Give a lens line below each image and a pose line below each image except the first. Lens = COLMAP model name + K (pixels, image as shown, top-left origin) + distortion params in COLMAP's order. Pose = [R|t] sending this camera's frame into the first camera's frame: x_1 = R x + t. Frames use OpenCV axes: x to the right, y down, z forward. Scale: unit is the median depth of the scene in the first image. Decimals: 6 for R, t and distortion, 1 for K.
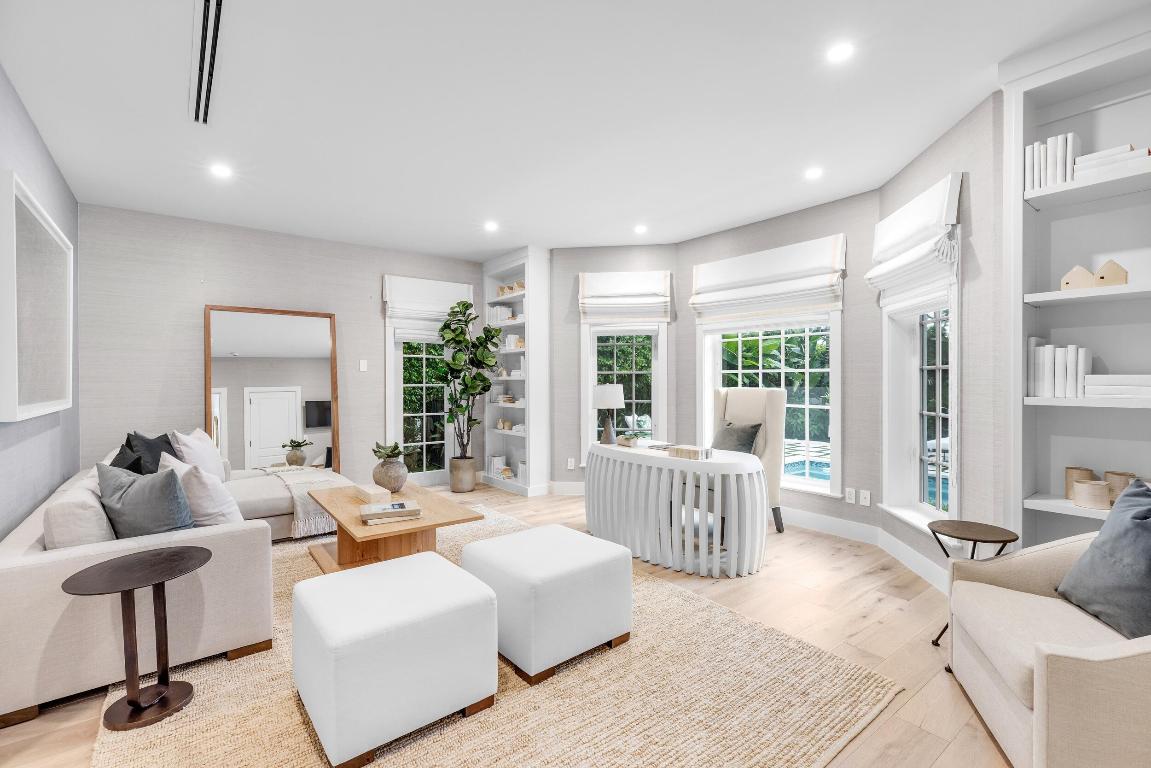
lens RADIAL K [[505.3, 0, 549.7], [0, 505.3, 381.9], [0, 0, 1]] dist [0.010914, 0.000214]
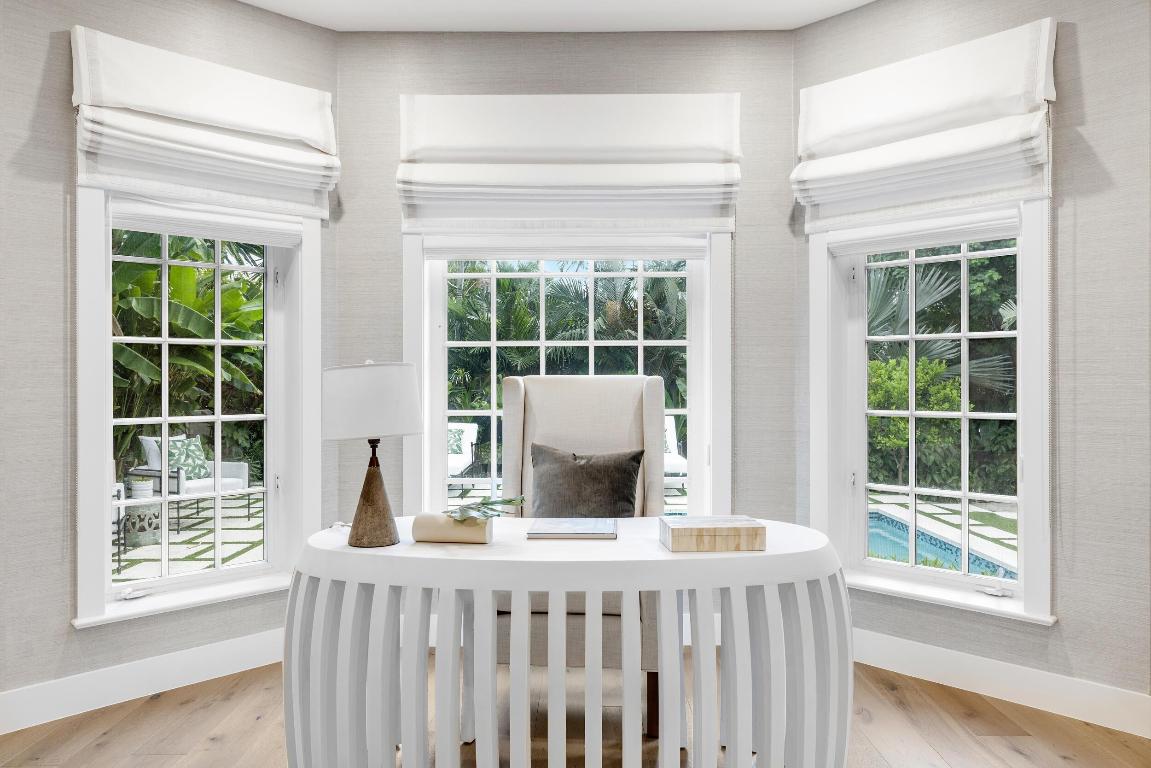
lens RADIAL K [[843.1, 0, 575.5], [0, 843.1, 384.0], [0, 0, 1]] dist [-0.007676, -0.003310]
pose [[0.594362, -0.001000, 0.804197, -0.200740], [0.005996, 0.999977, -0.003188, 0.018227], [-0.804175, 0.006717, 0.594354, 0.465985]]
